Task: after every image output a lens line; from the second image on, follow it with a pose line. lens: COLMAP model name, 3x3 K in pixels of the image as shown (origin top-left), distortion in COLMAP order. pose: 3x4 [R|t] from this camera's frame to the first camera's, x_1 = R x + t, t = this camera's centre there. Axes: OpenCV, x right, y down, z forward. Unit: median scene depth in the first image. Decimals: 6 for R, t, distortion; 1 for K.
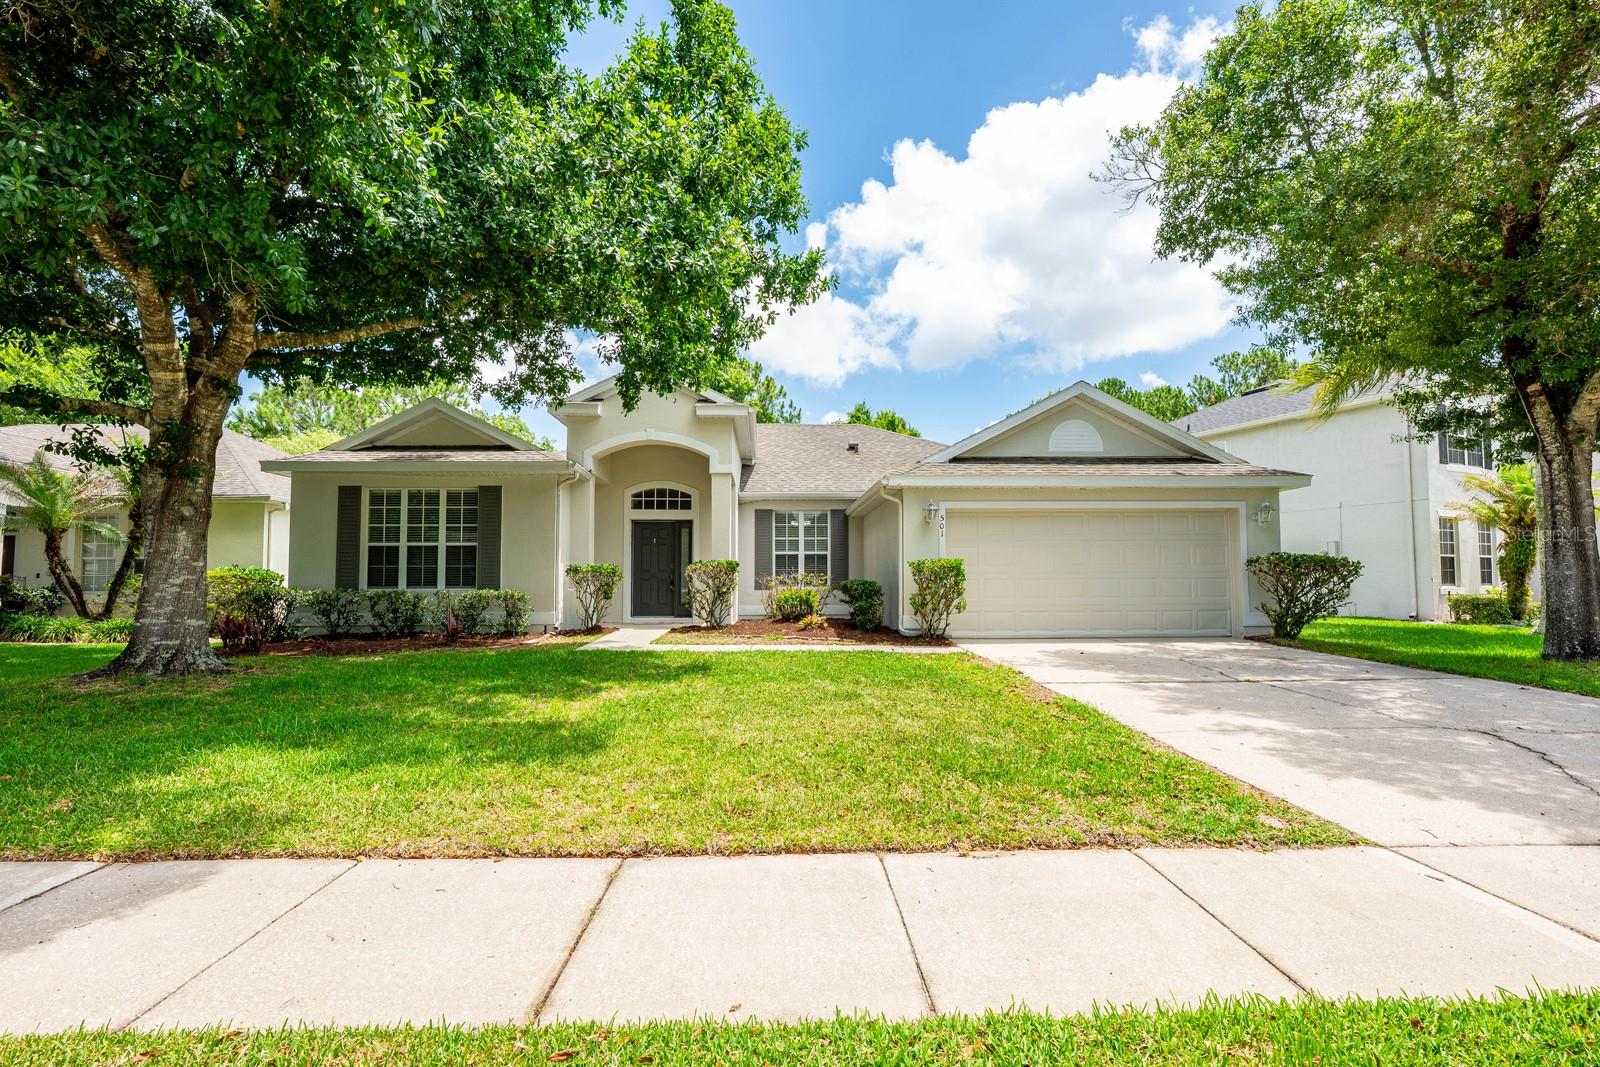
lens RADIAL K [[701.5, 0, 798.6], [0, 701.5, 544.0], [0, 0, 1]] dist [-0.000104, 0.000054]
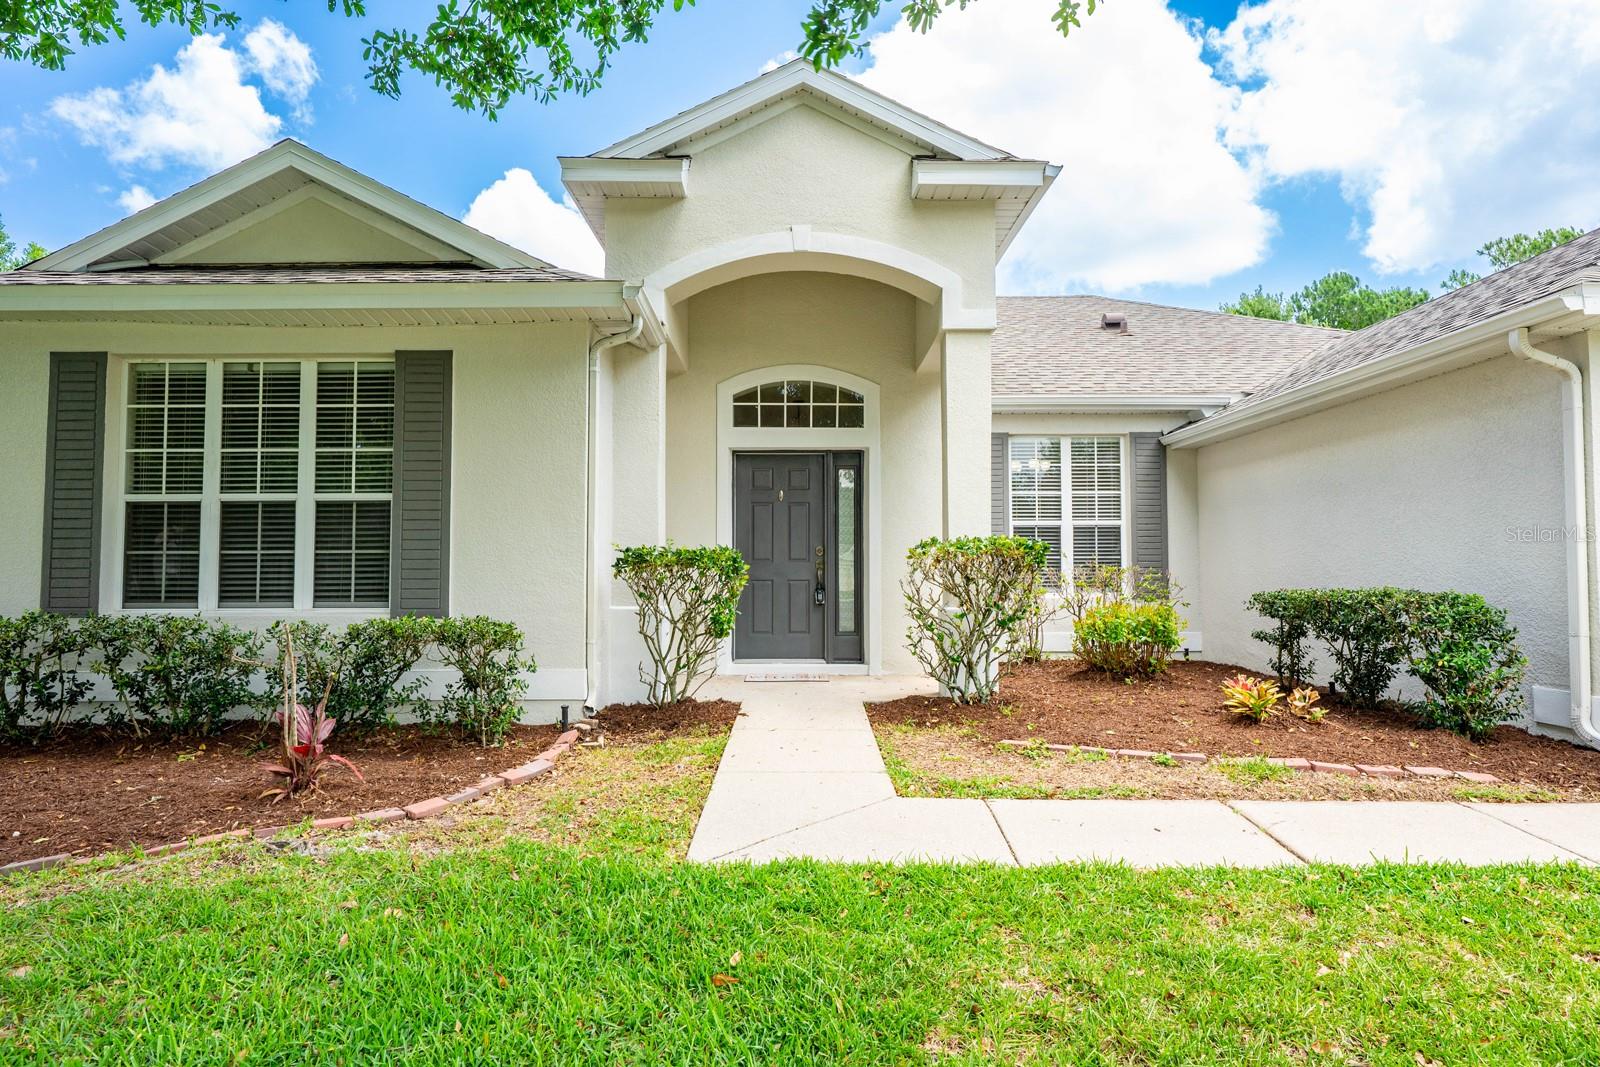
lens RADIAL K [[865.5, 0, 800.5], [0, 865.5, 527.2], [0, 0, 1]] dist [-0.003854, -0.000779]
pose [[0.999612, -0.001684, -0.027810, -0.203132], [0.001929, 0.999960, 0.008789, 0.013124], [0.027794, -0.008839, 0.999575, 0.493582]]
